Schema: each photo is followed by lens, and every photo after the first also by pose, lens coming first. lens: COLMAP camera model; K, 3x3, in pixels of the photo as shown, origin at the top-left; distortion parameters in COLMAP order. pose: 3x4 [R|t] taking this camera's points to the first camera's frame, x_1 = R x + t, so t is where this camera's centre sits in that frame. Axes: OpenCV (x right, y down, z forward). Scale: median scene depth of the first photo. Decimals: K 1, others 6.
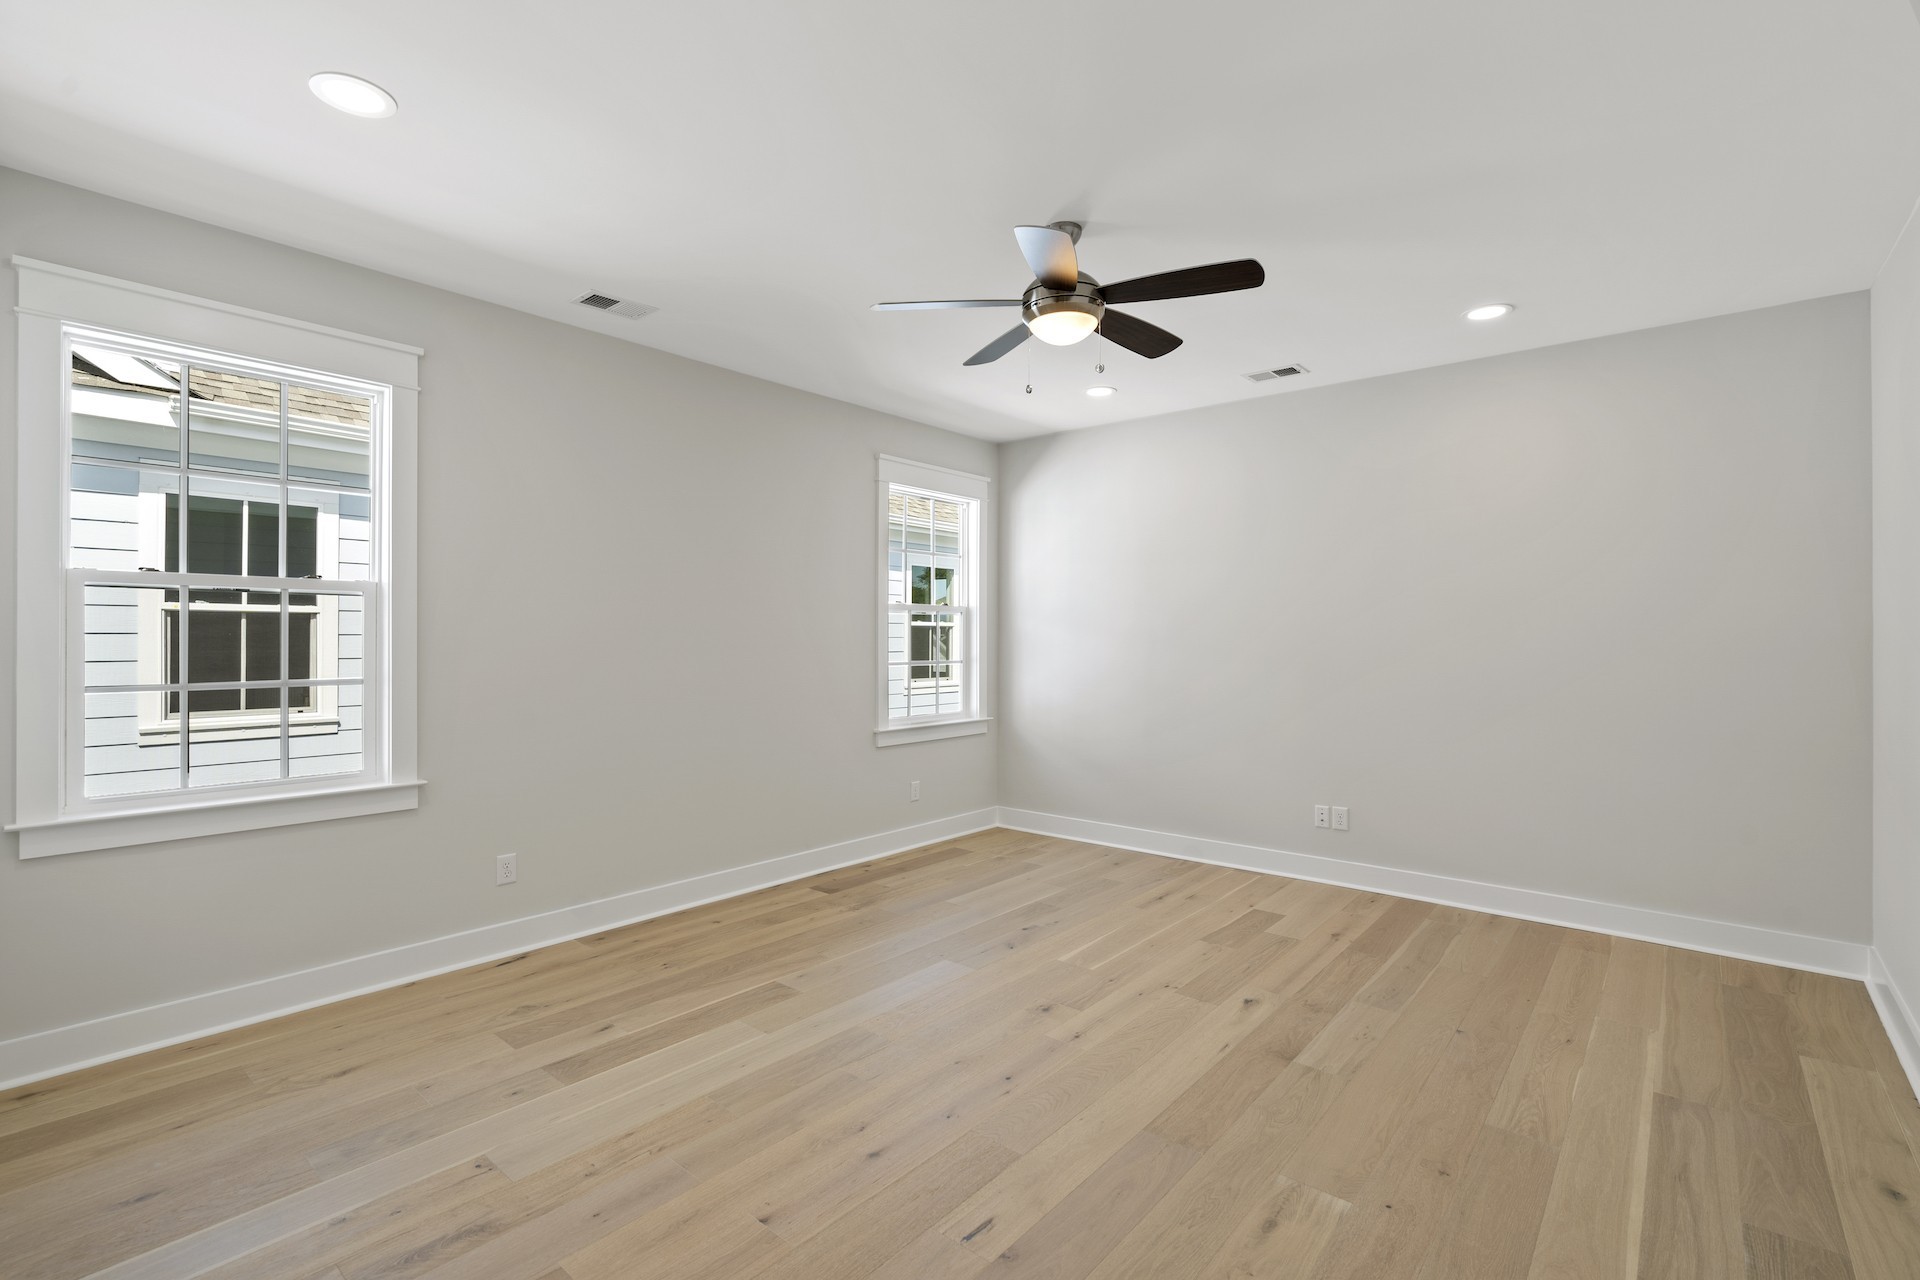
lens RADIAL K [[866.0, 0, 958.7], [0, 866.0, 639.9], [0, 0, 1]] dist [-0.001277, 0.000237]
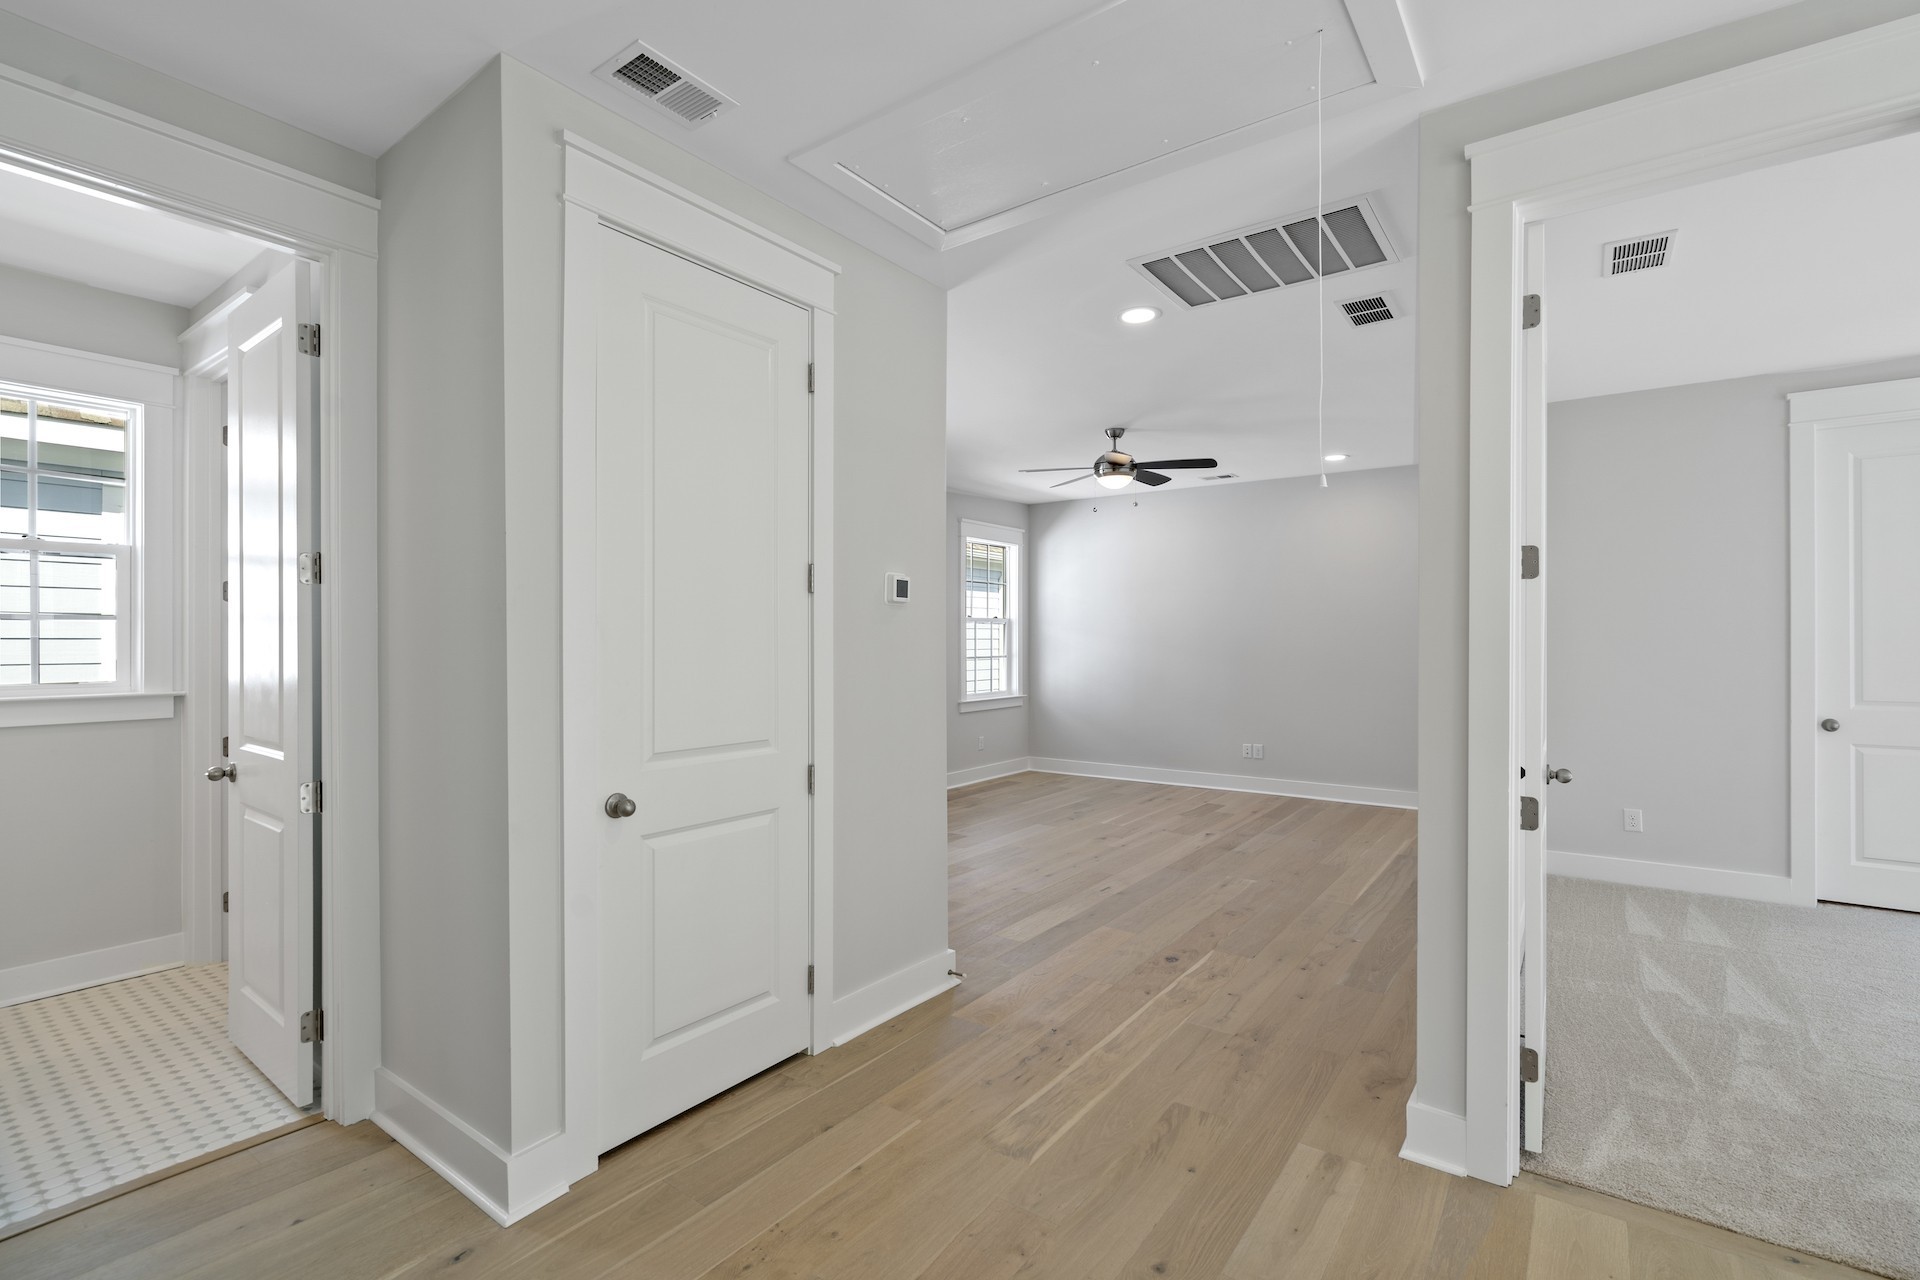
lens RADIAL K [[866.0, 0, 957.7], [0, 866.0, 639.7], [0, 0, 1]] dist [-0.001277, 0.000237]
pose [[0.997556, -0.003077, 0.069809, -0.248293], [0.002952, 0.999994, 0.001882, -0.007553], [-0.069815, -0.001672, 0.997559, -0.615824]]
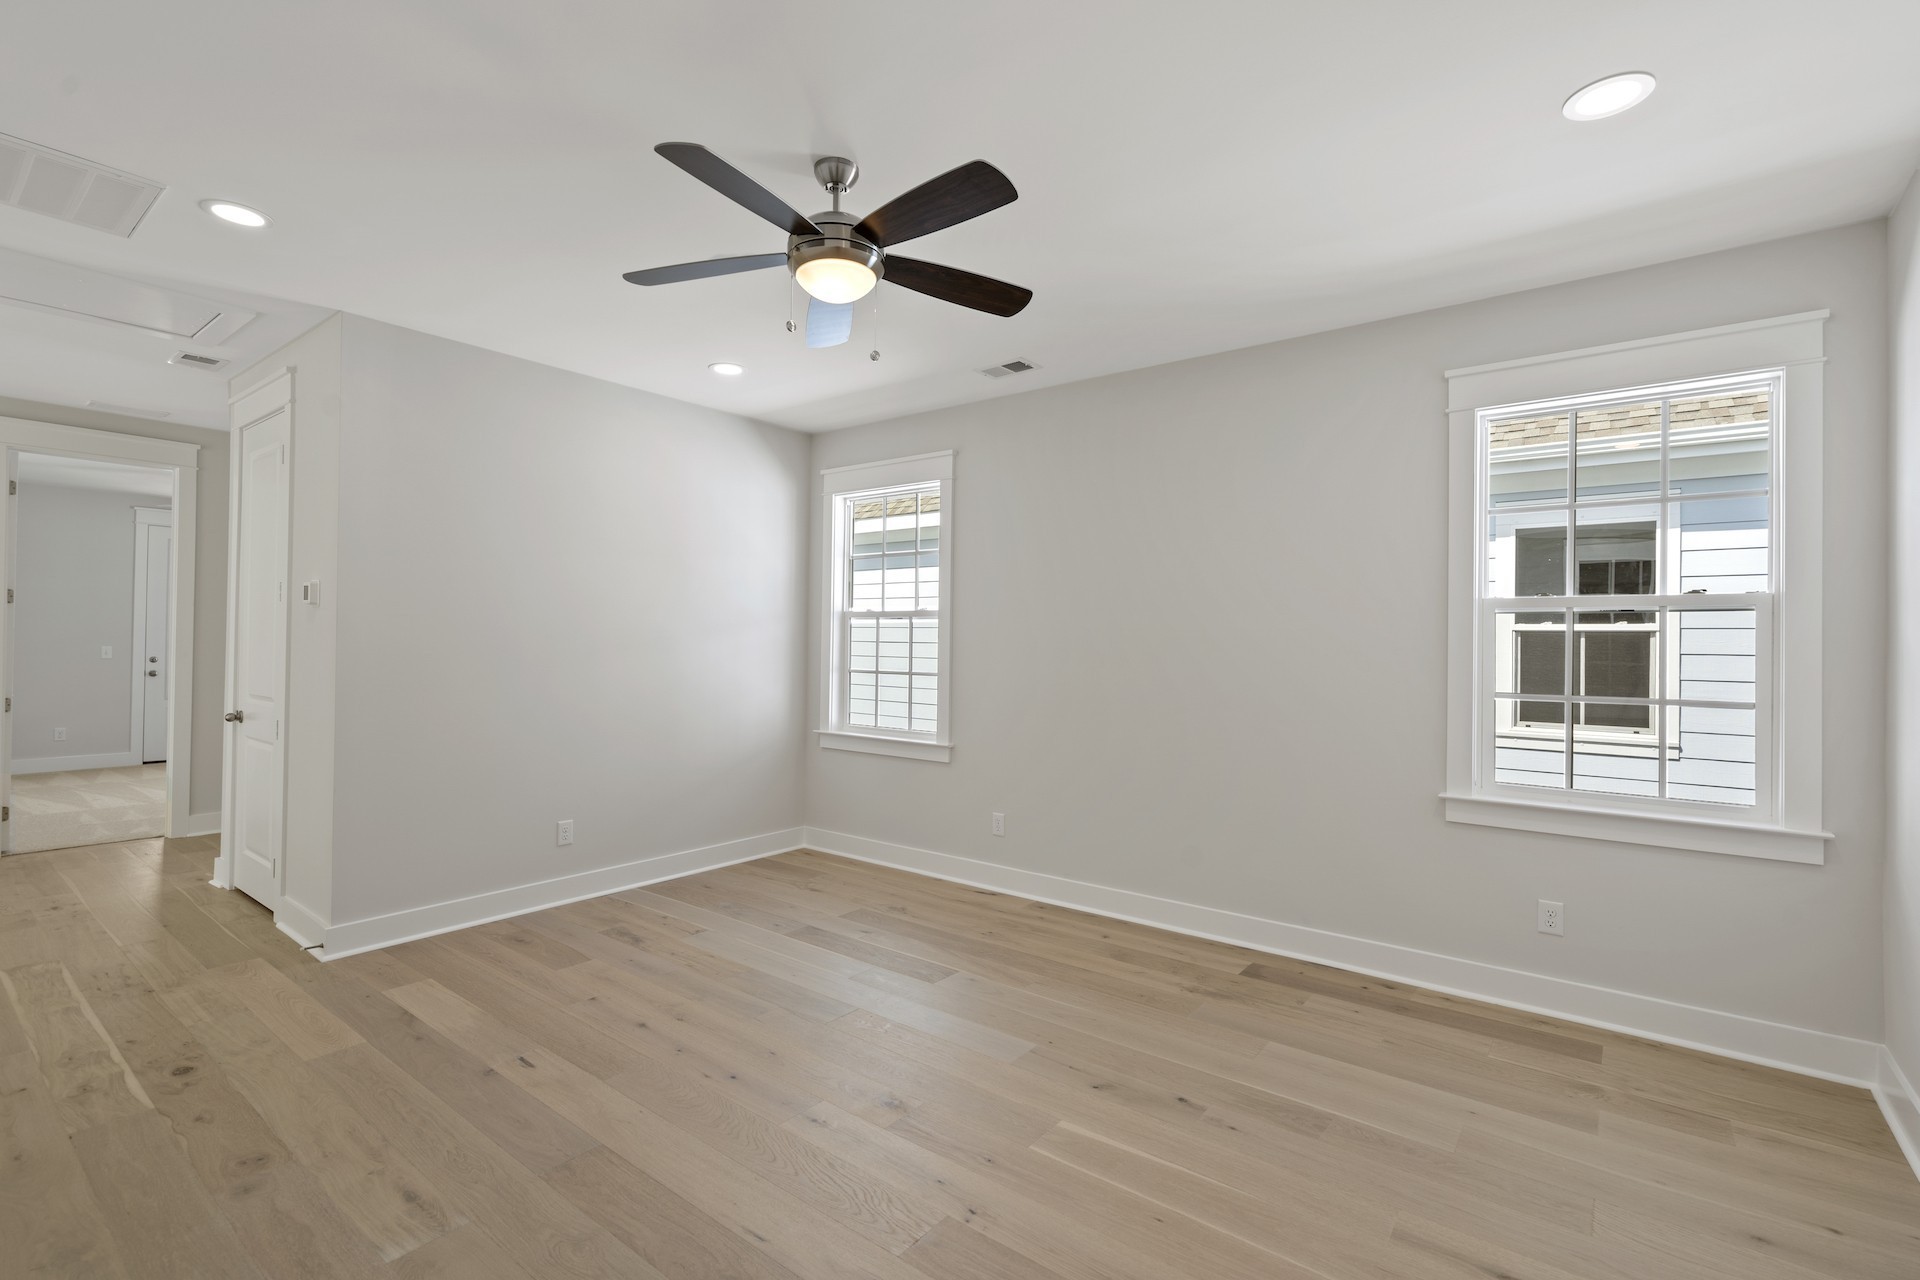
lens RADIAL K [[866.0, 0, 955.0], [0, 866.0, 635.9], [0, 0, 1]] dist [-0.001277, 0.000237]
pose [[0.042084, -0.013286, -0.999026, 0.660493], [-0.014163, 0.999803, -0.013893, -0.001073], [0.999014, 0.014734, 0.041888, 0.732720]]
